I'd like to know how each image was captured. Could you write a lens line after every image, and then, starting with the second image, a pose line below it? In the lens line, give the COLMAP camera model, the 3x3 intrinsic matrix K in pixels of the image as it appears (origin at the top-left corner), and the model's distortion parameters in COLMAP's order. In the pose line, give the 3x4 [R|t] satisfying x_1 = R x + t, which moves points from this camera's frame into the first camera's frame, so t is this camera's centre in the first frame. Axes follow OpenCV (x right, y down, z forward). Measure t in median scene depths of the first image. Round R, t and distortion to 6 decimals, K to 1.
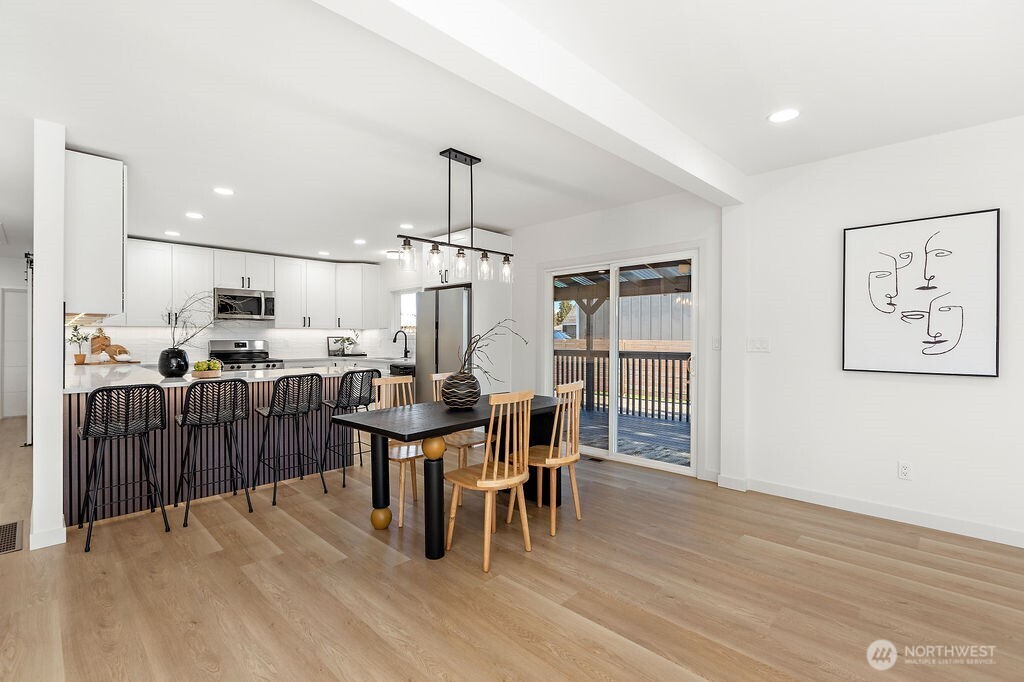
lens RADIAL K [[468.1, 0, 517.4], [0, 468.1, 335.2], [0, 0, 1]] dist [0.001862, -0.000105]
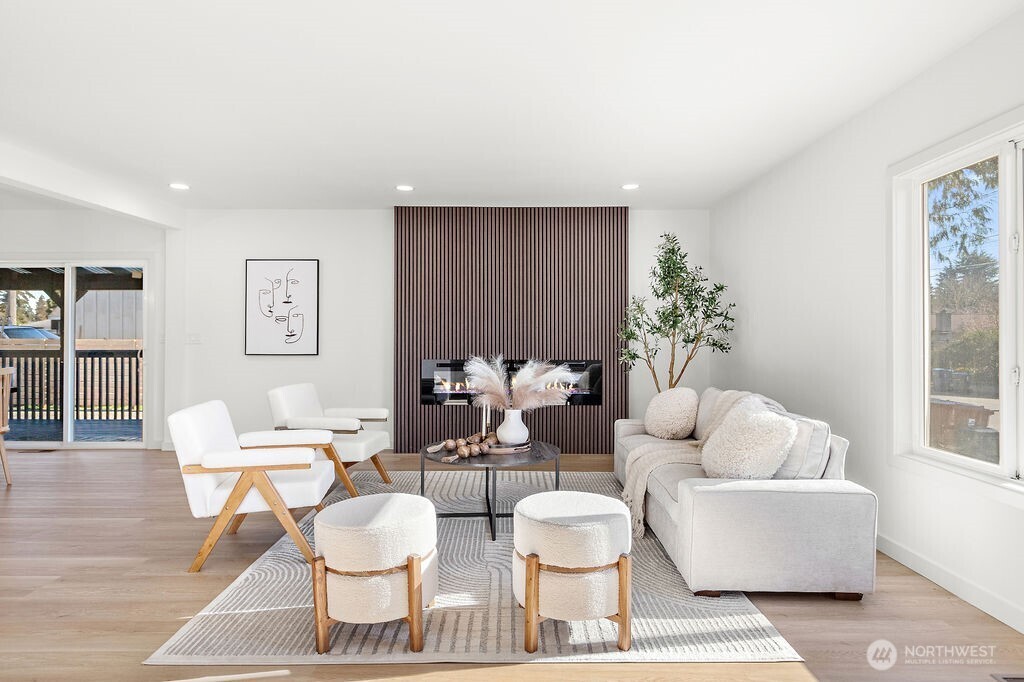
lens RADIAL K [[588.3, 0, 514.1], [0, 588.3, 340.9], [0, 0, 1]] dist [-0.004253, 0.002357]
pose [[0.705798, -0.000088, 0.708414, -0.014870], [0.007013, 0.999952, -0.006863, 0.042303], [-0.708379, 0.009812, 0.705764, -0.799831]]
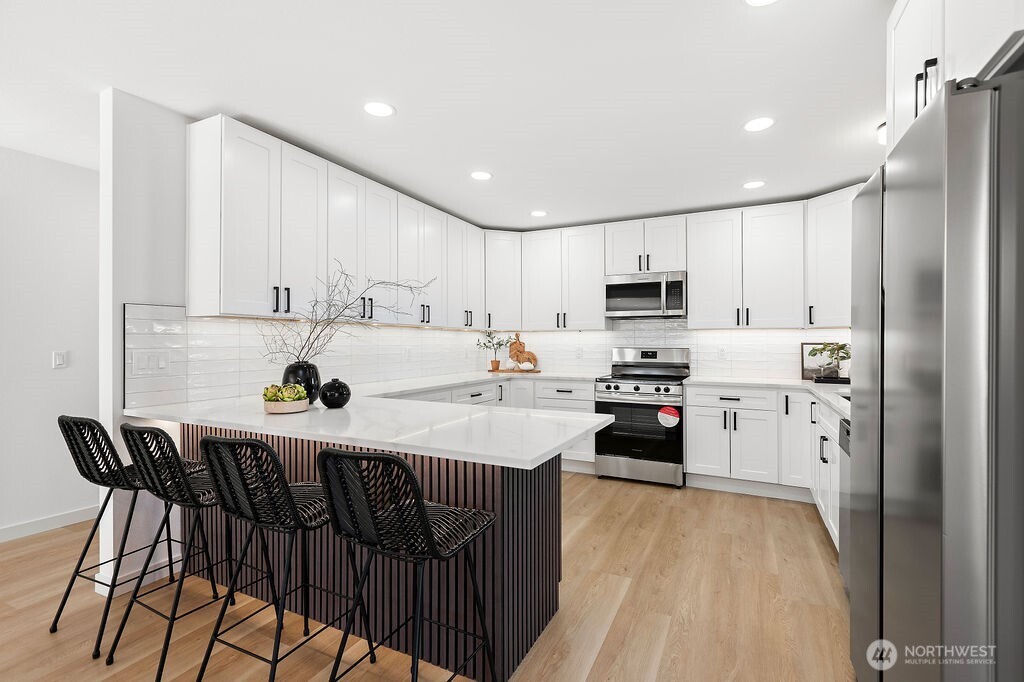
lens RADIAL K [[468.1, 0, 510.0], [0, 468.1, 338.8], [0, 0, 1]] dist [0.001862, -0.000105]
pose [[0.309879, -0.002107, -0.950774, 0.006144], [0.004062, 0.999991, -0.000892, -0.003472], [0.950767, -0.003586, 0.309884, 0.725879]]
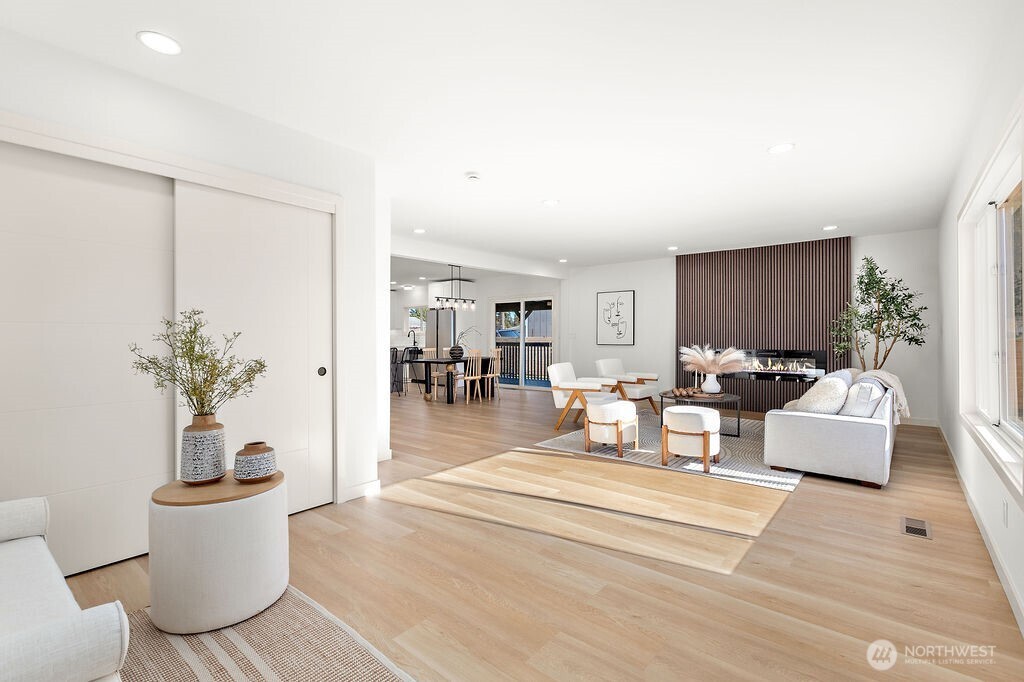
lens RADIAL K [[468.1, 0, 513.0], [0, 468.1, 338.7], [0, 0, 1]] dist [0.001862, -0.000105]
pose [[0.994917, 0.001971, 0.100679, -0.056260], [-0.001033, 0.999956, -0.009369, 0.058557], [-0.100693, 0.009217, 0.994875, -1.470147]]
